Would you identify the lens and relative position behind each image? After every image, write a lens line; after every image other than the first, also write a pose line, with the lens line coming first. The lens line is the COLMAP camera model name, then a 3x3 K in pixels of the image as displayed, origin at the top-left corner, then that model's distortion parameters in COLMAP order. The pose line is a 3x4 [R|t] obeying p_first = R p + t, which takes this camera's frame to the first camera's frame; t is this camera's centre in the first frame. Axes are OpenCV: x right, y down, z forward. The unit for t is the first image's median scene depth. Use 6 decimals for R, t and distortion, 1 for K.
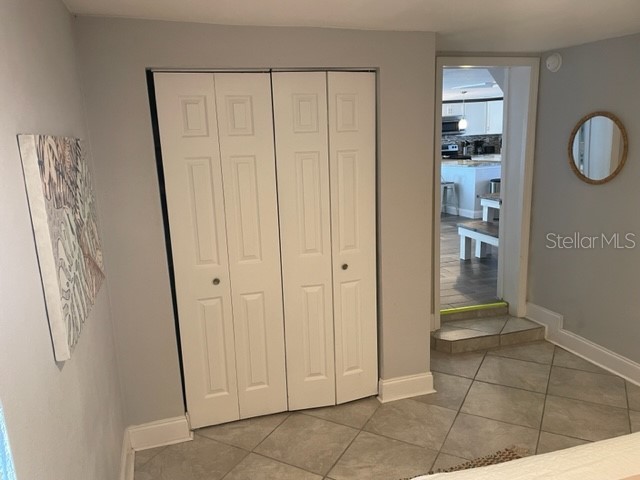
lens RADIAL K [[484.9, 0, 314.8], [0, 484.9, 243.3], [0, 0, 1]] dist [0.082059, -0.114372]
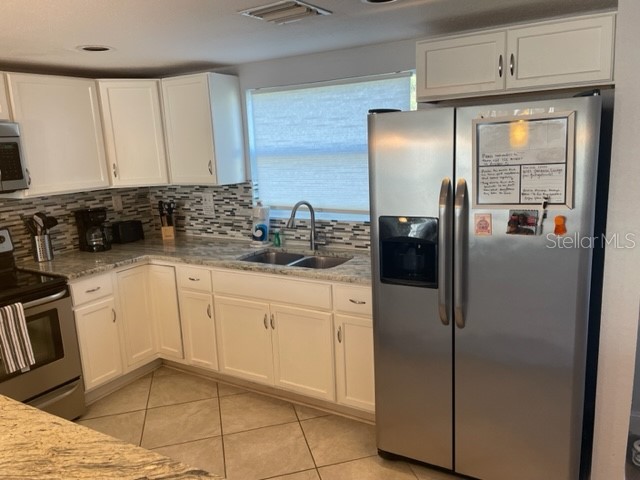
lens RADIAL K [[484.9, 0, 319.3], [0, 484.9, 242.7], [0, 0, 1]] dist [0.082059, -0.114372]
pose [[0.738776, -0.112093, 0.664564, 0.629562], [0.156015, 0.987731, -0.006835, -0.438533], [-0.655644, 0.108732, 0.747200, 1.816666]]
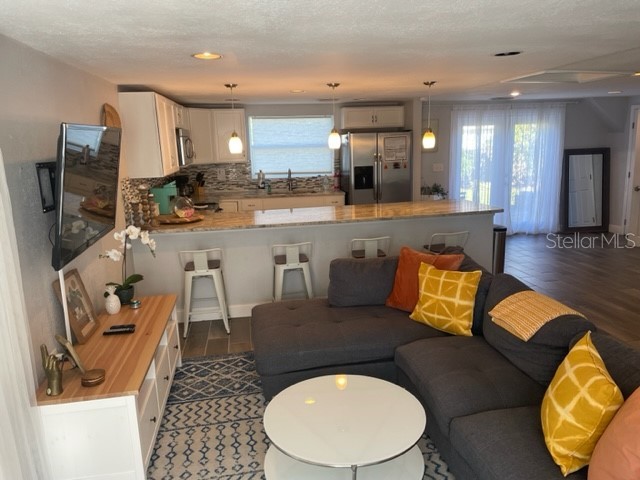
lens RADIAL K [[484.9, 0, 324.4], [0, 484.9, 253.2], [0, 0, 1]] dist [0.082059, -0.114372]
pose [[0.148079, -0.178479, 0.972737, -0.542994], [0.237686, 0.961175, 0.140175, -0.434992], [-0.959989, 0.210449, 0.184752, 2.011121]]
